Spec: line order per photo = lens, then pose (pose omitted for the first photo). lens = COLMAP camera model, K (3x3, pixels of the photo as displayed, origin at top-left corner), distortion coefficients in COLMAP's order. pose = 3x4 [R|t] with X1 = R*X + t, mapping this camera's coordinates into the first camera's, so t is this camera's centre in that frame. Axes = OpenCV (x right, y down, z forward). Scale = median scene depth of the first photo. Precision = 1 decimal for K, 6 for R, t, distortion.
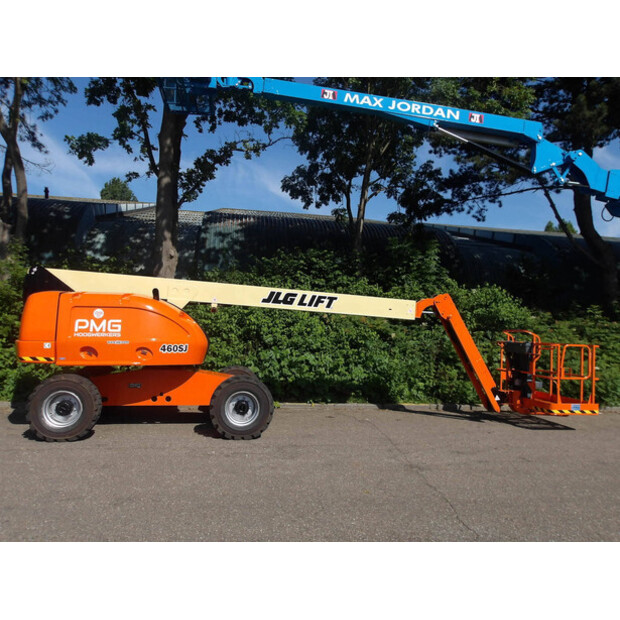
lens RADIAL K [[528.1, 0, 310.0], [0, 528.1, 310.0], [0, 0, 1]] dist [0.007515, -0.002524]
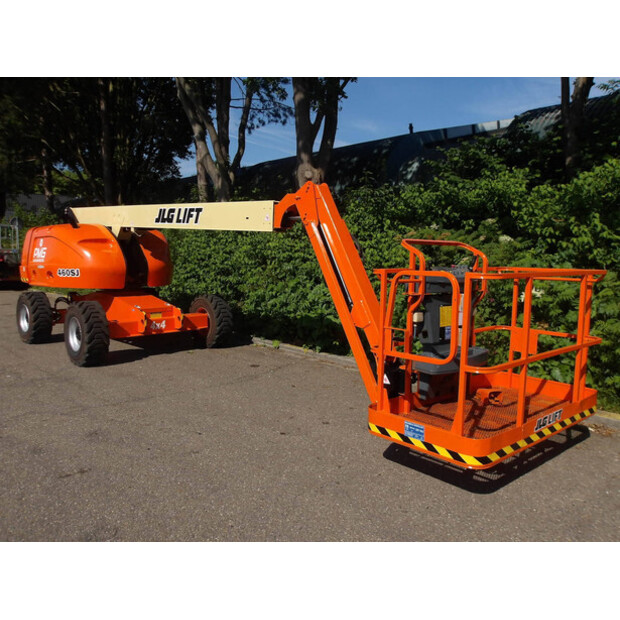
lens RADIAL K [[528.1, 0, 310.0], [0, 528.1, 310.0], [0, 0, 1]] dist [0.007515, -0.002524]
pose [[0.548449, 0.062505, -0.833844, 0.137062], [0.037444, 0.994366, 0.099166, 0.009107], [0.835345, -0.085610, 0.543019, 0.126787]]
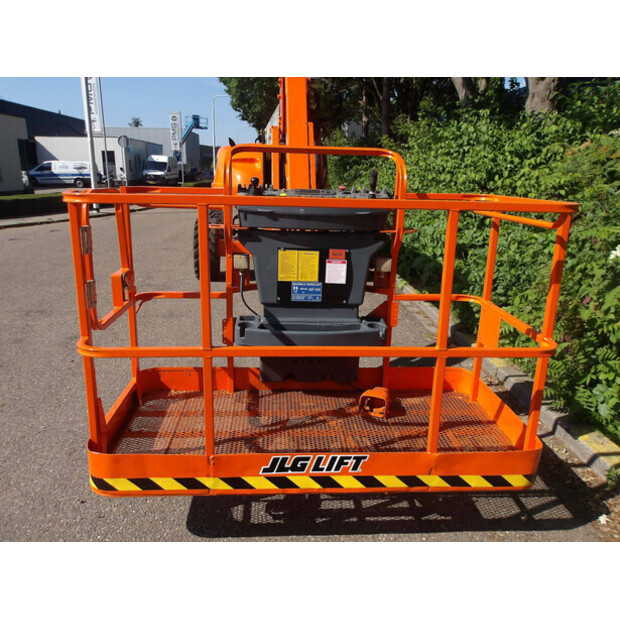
lens RADIAL K [[519.4, 0, 310.0], [0, 519.4, 310.0], [0, 0, 1]] dist [0.004472, -0.000573]
pose [[-0.092841, 0.219702, -0.971139, 0.132099], [0.012153, 0.975529, 0.219533, 0.011892], [0.995607, 0.008579, -0.093239, 0.196035]]
